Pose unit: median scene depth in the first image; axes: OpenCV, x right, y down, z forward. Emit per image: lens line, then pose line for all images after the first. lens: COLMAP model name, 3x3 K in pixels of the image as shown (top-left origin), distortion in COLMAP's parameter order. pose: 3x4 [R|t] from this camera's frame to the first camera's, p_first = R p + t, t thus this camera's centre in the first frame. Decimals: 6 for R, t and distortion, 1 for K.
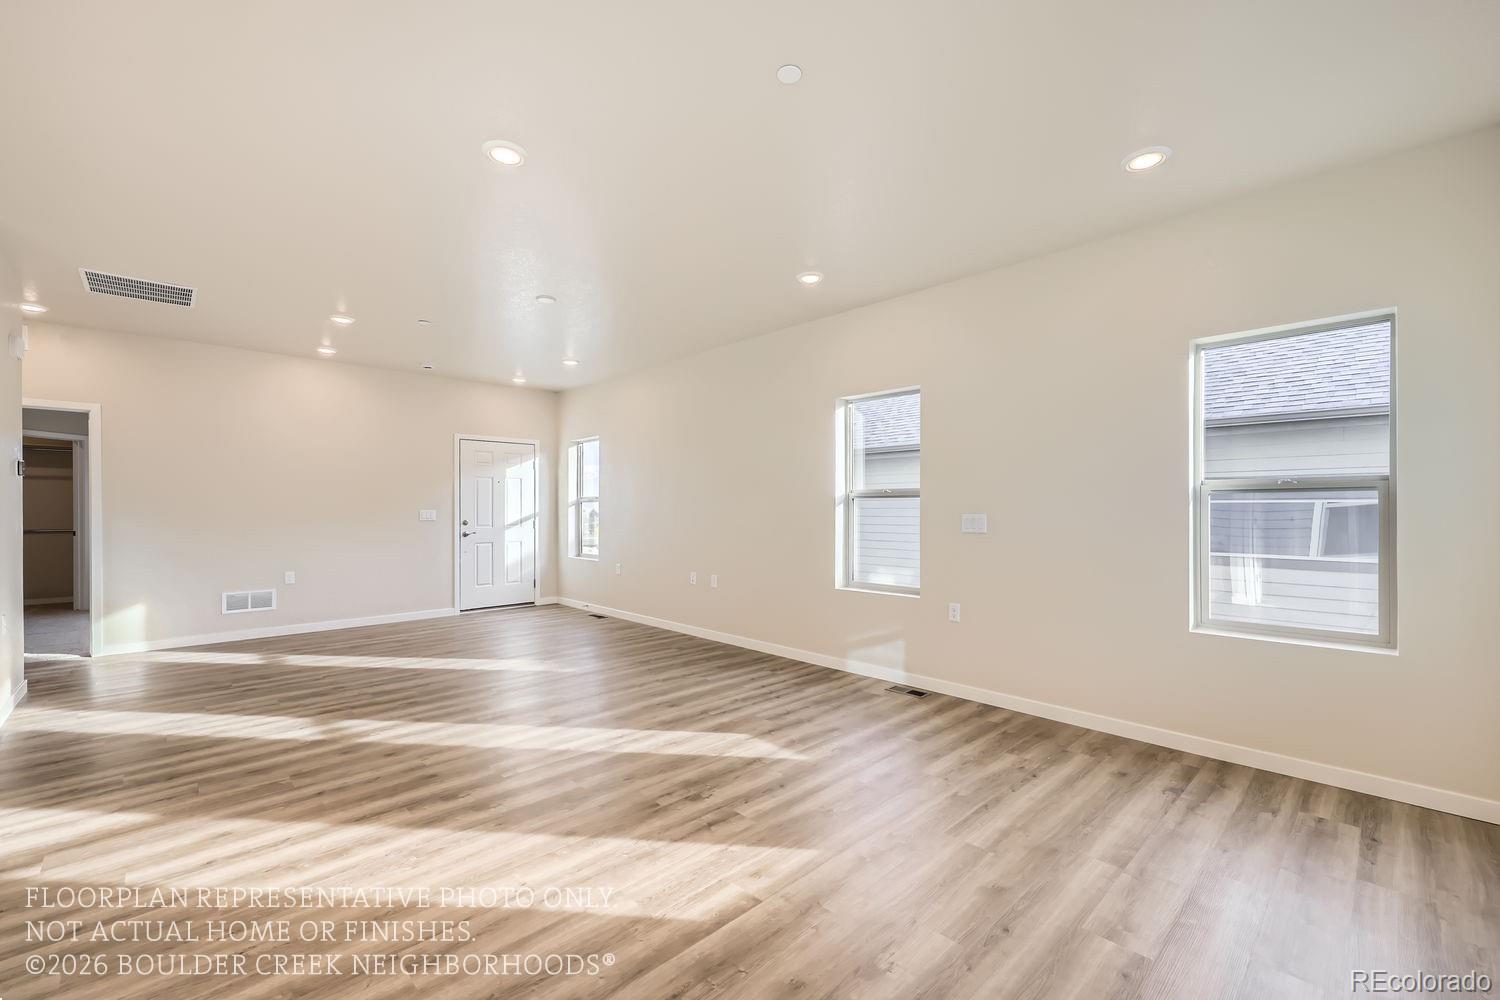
lens RADIAL K [[601.1, 0, 745.0], [0, 601.1, 510.9], [0, 0, 1]] dist [0.013781, -0.000198]
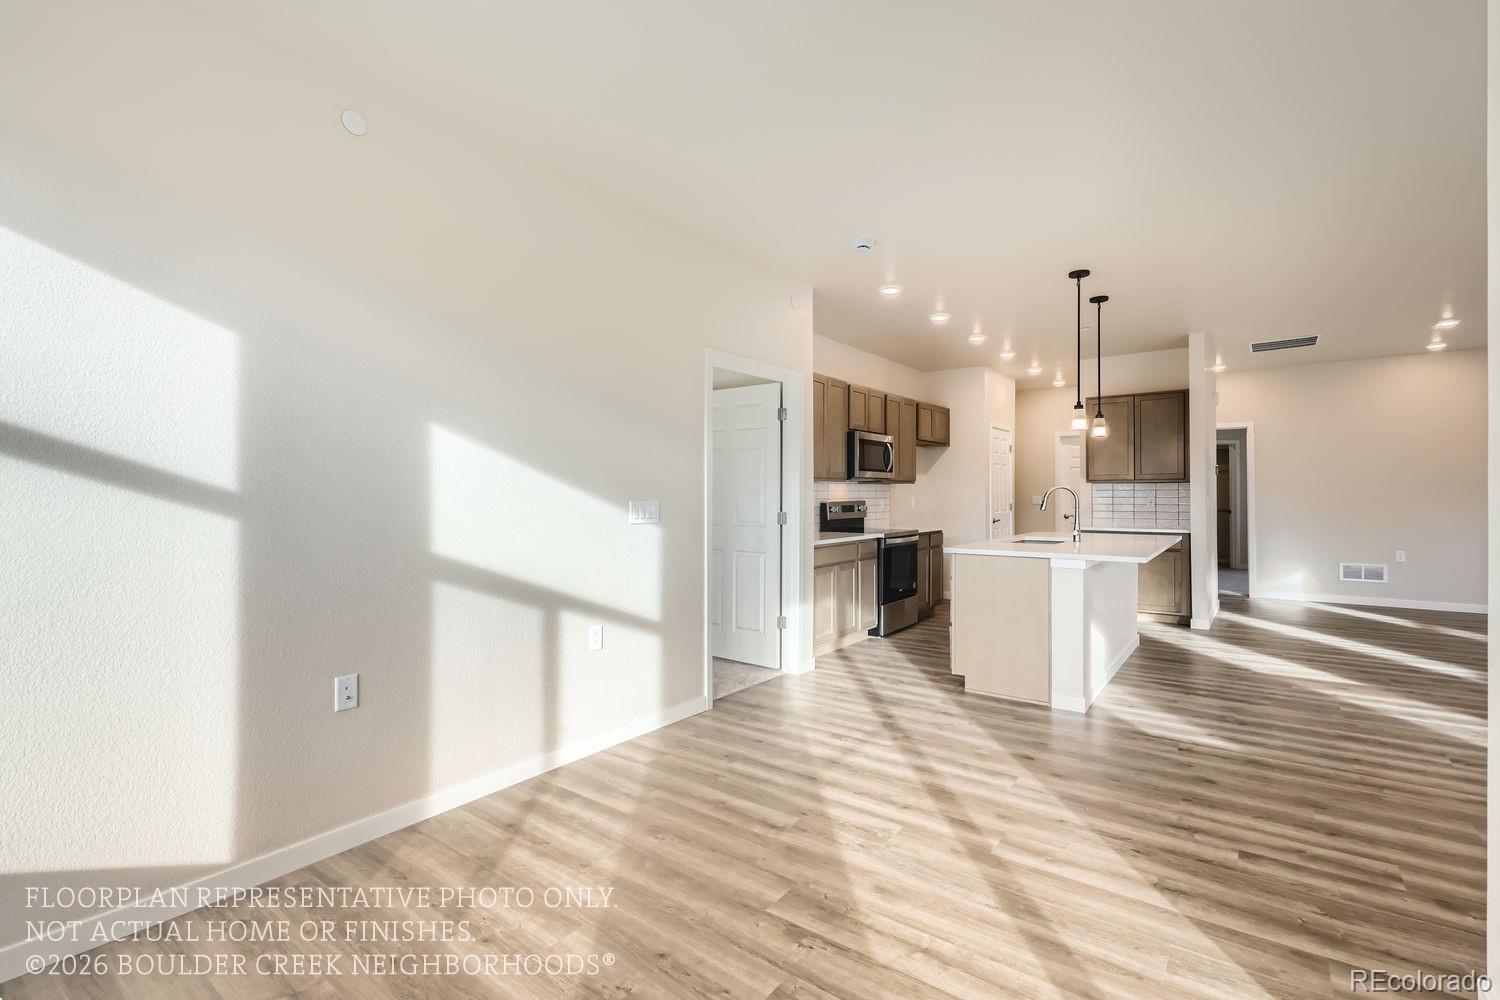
lens RADIAL K [[680.3, 0, 746.4], [0, 680.3, 489.9], [0, 0, 1]] dist [0.014123, -0.002836]
pose [[0.151118, -0.008391, -0.988480, 0.318354], [0.001481, 0.999965, -0.008262, -0.002443], [0.988515, -0.000215, 0.151125, -0.380653]]
